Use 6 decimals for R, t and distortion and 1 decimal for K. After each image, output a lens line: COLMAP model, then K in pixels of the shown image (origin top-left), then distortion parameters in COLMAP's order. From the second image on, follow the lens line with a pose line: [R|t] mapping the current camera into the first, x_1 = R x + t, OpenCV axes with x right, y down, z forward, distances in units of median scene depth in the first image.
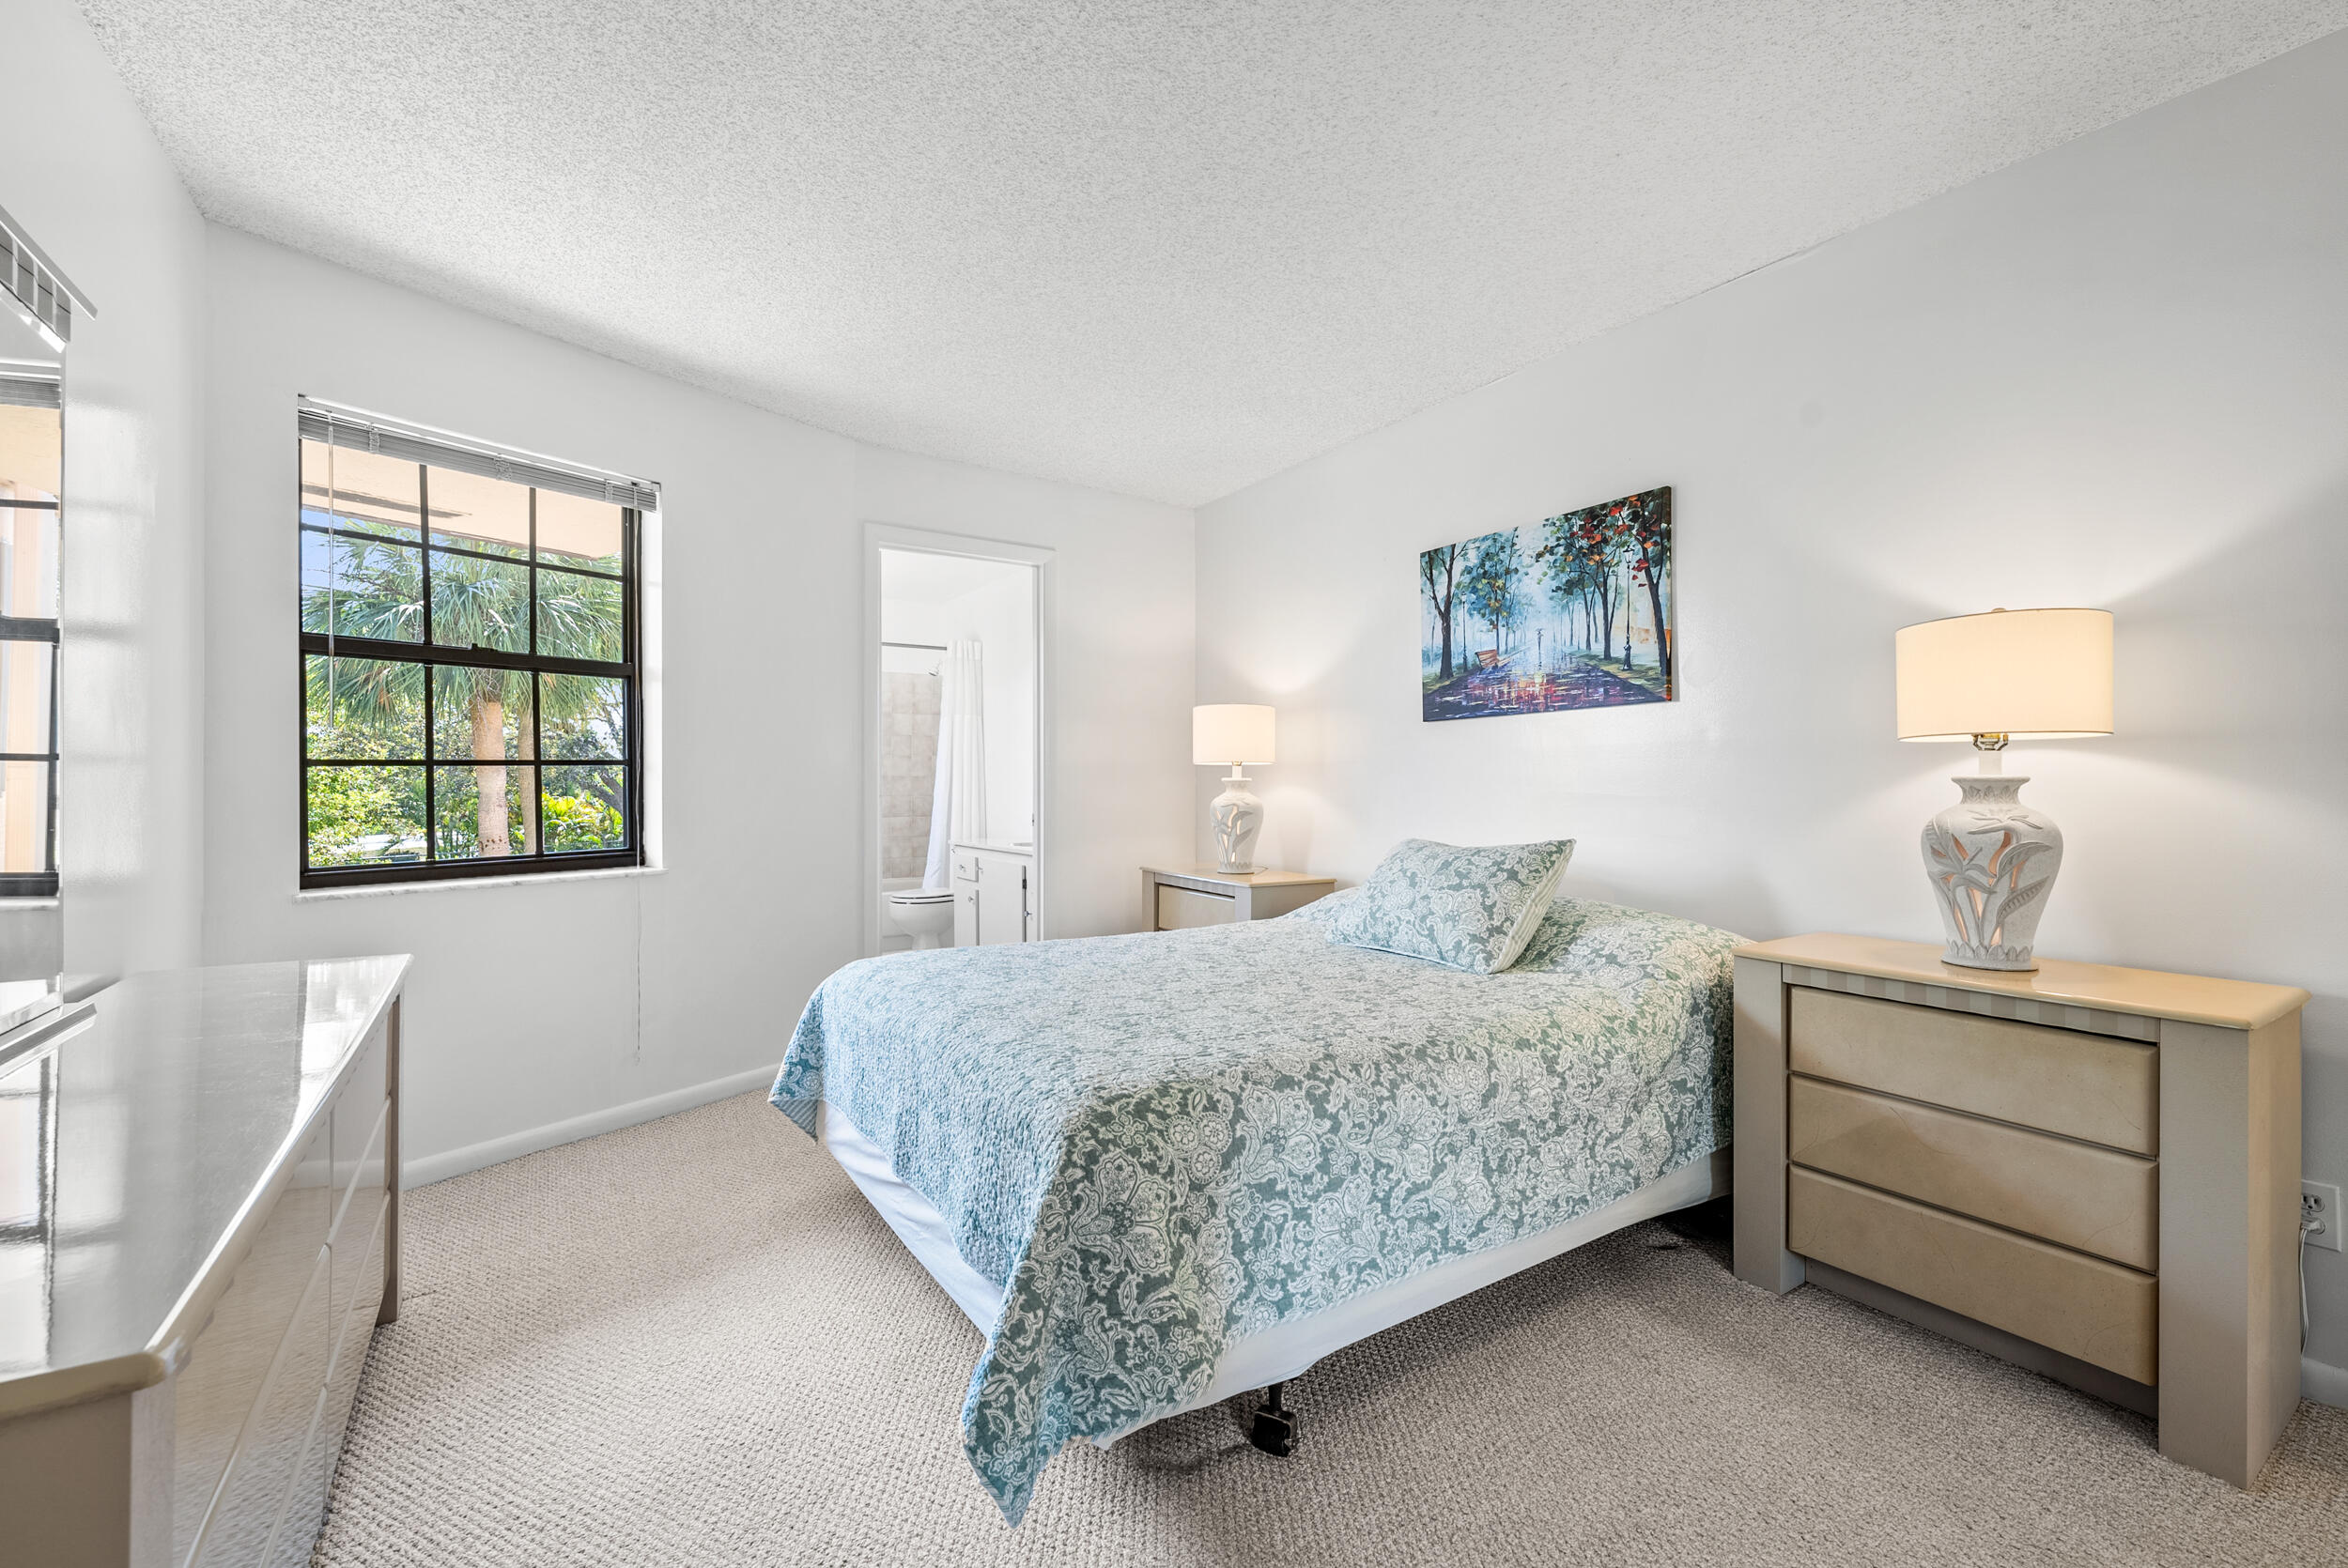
lens RADIAL K [[975.0, 0, 1176.6], [0, 975.0, 796.7], [0, 0, 1]] dist [-0.019670, -0.000020]
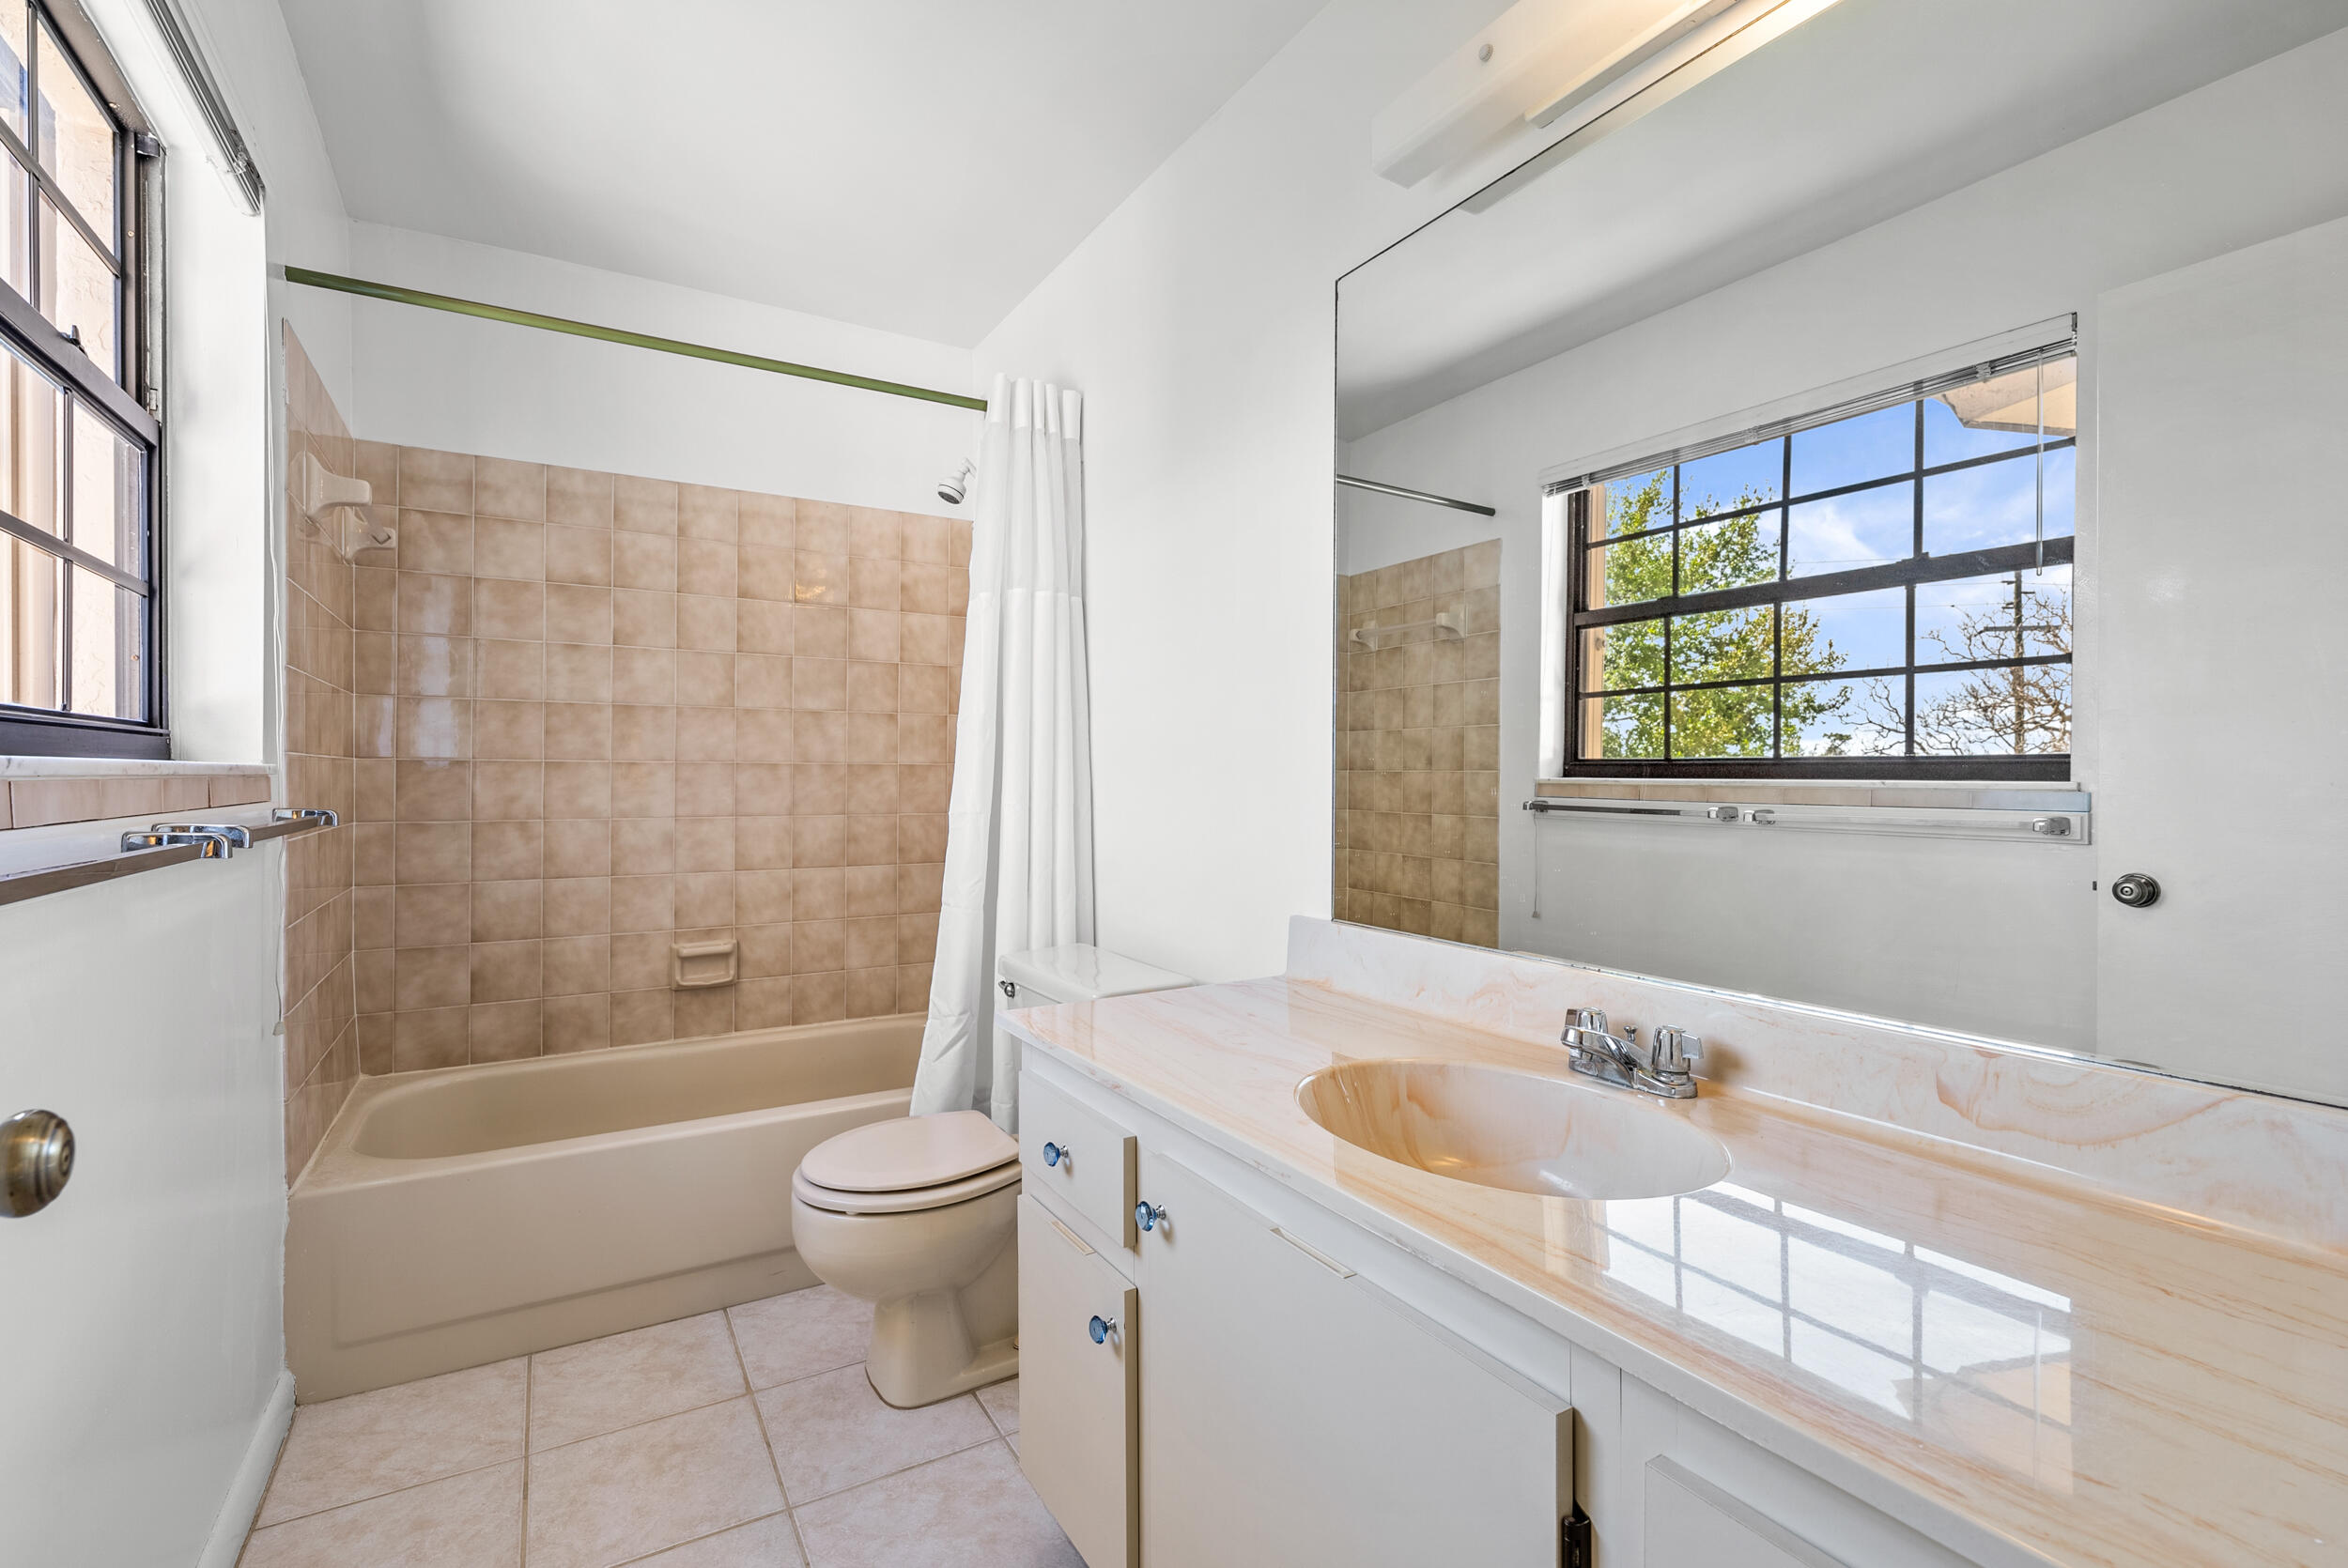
lens RADIAL K [[1046.1, 0, 1174.0], [0, 1046.1, 784.0], [0, 0, 1]] dist [-0.013816, 0.000124]
pose [[0.998957, 0.002859, -0.045560, -0.313286], [-0.003201, 0.999967, -0.007454, -0.022800], [0.045538, 0.007592, 0.998934, 1.300761]]
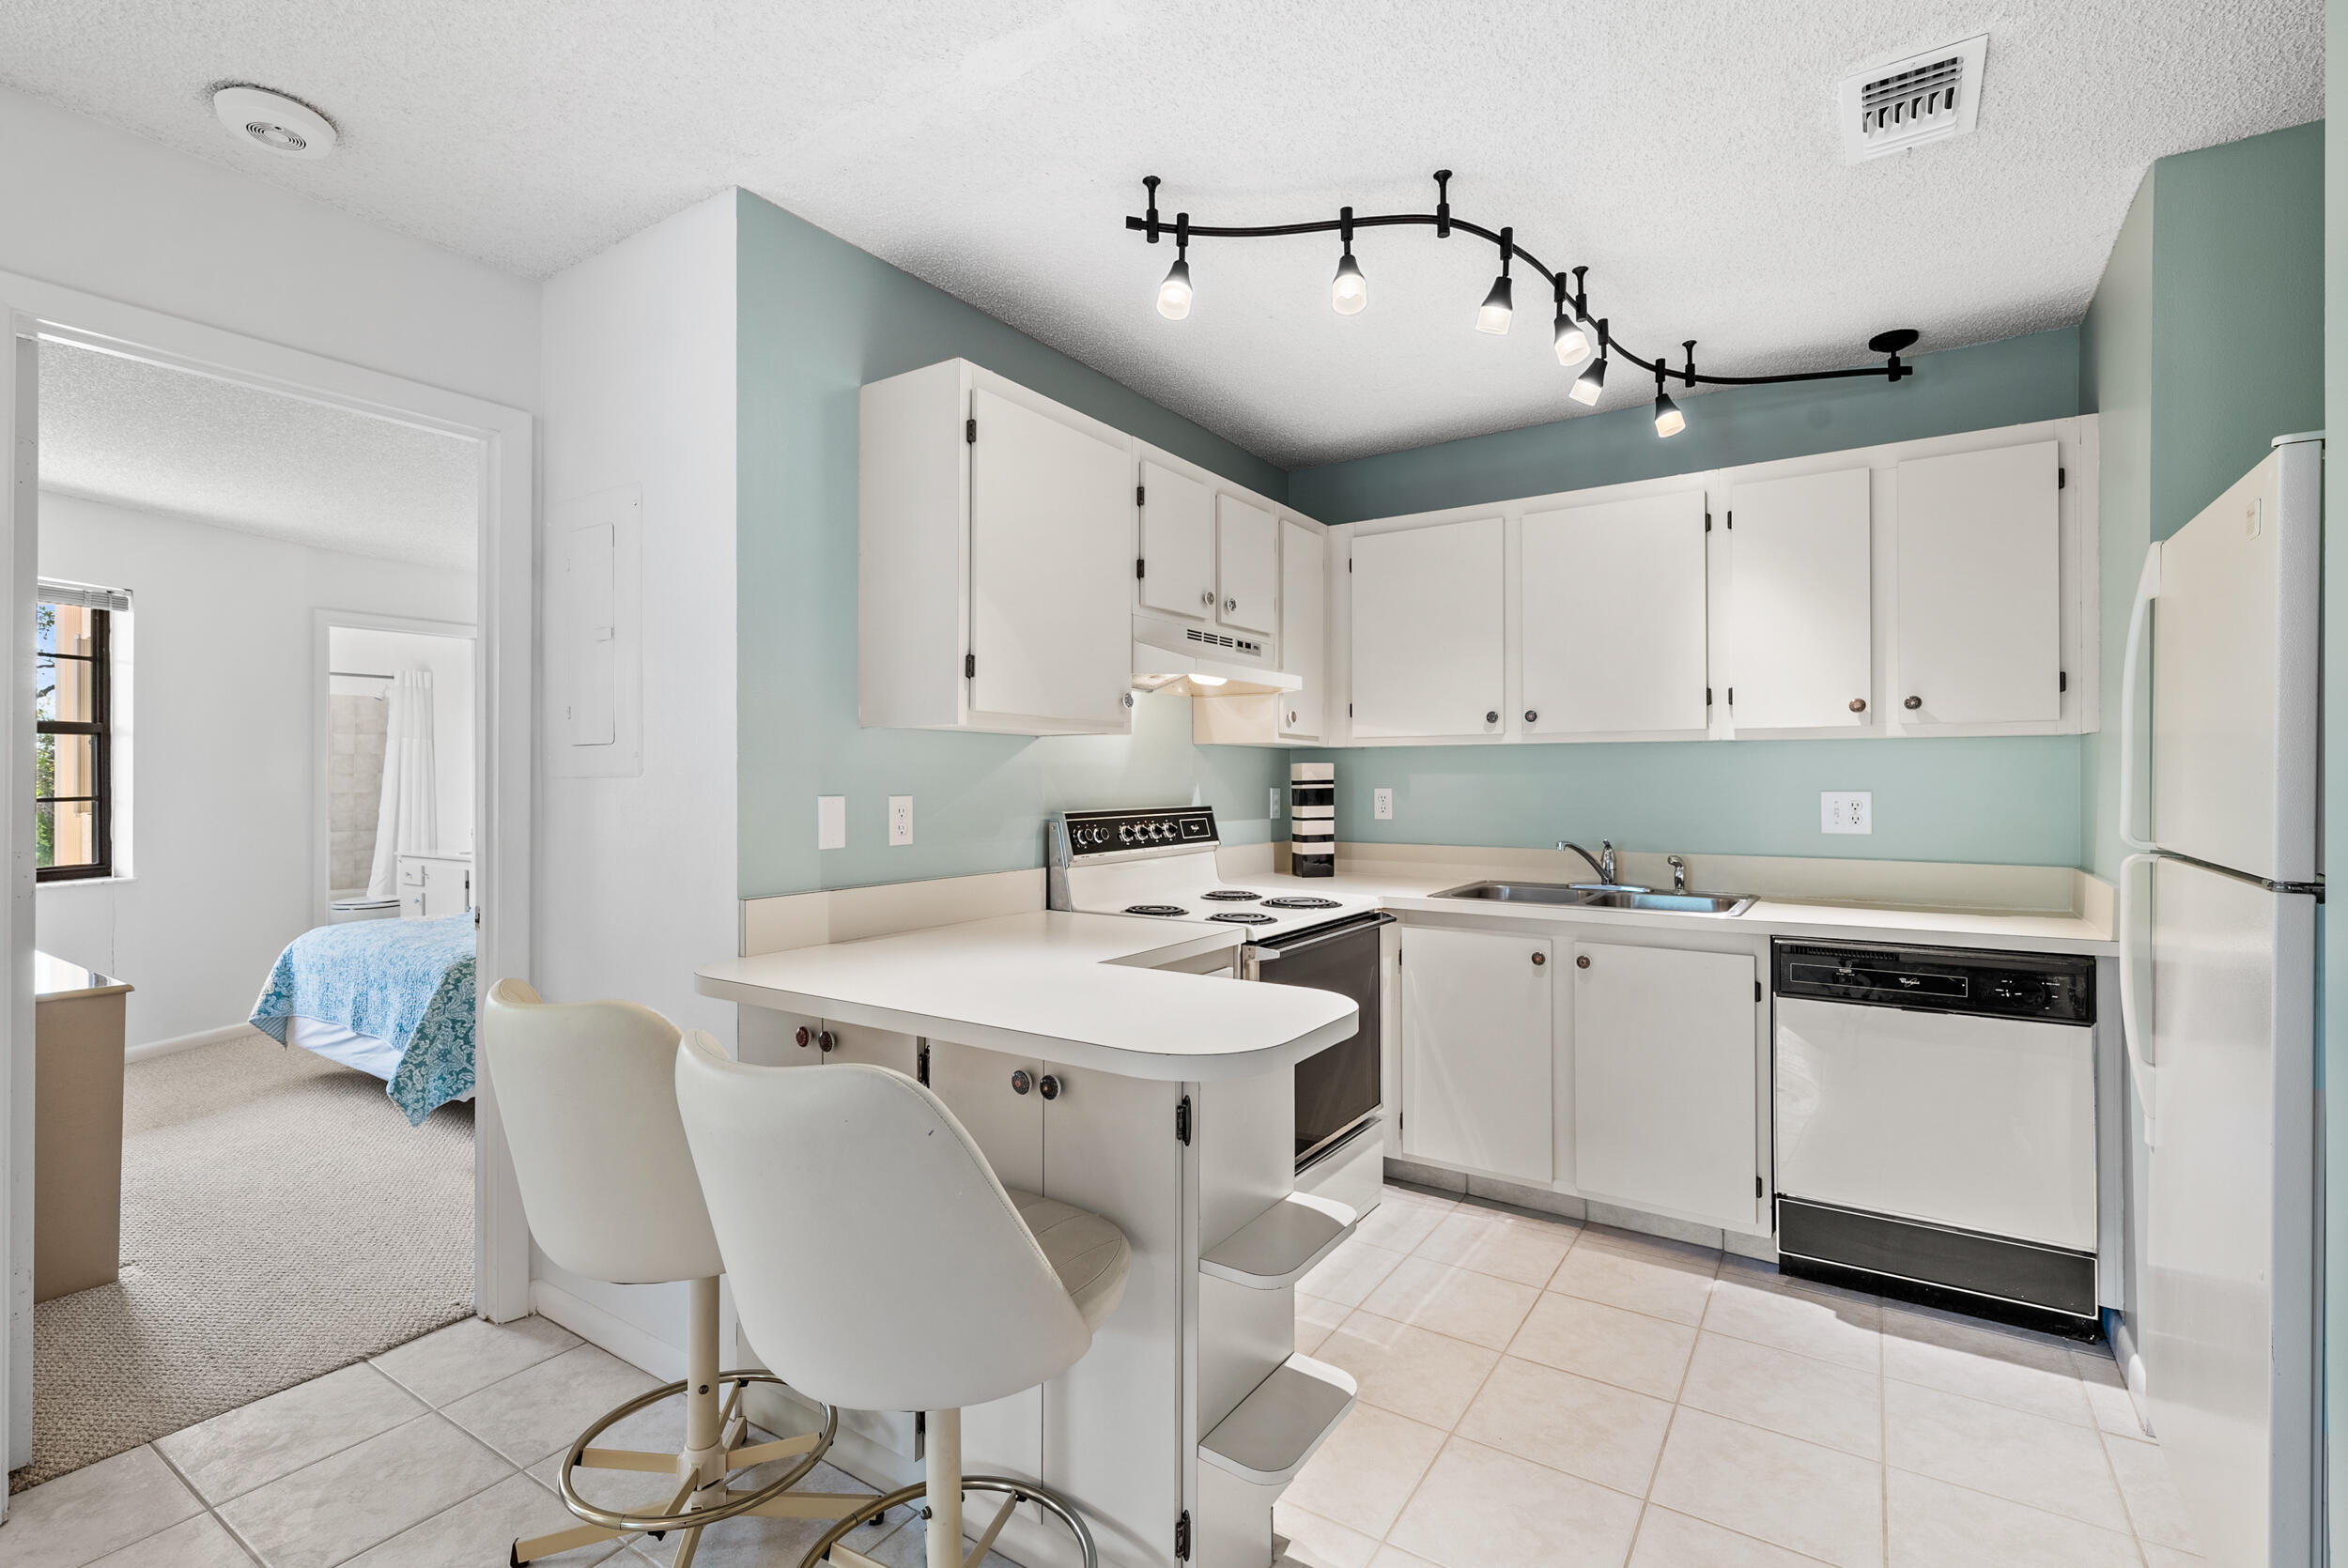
lens RADIAL K [[1082.2, 0, 1155.9], [0, 1082.2, 771.8], [0, 0, 1]] dist [0.010061, 0.000139]
pose [[0.930710, -0.003425, 0.365742, 0.235160], [0.010637, 0.999787, -0.017706, -0.030835], [-0.365603, 0.020369, 0.930548, -0.931008]]
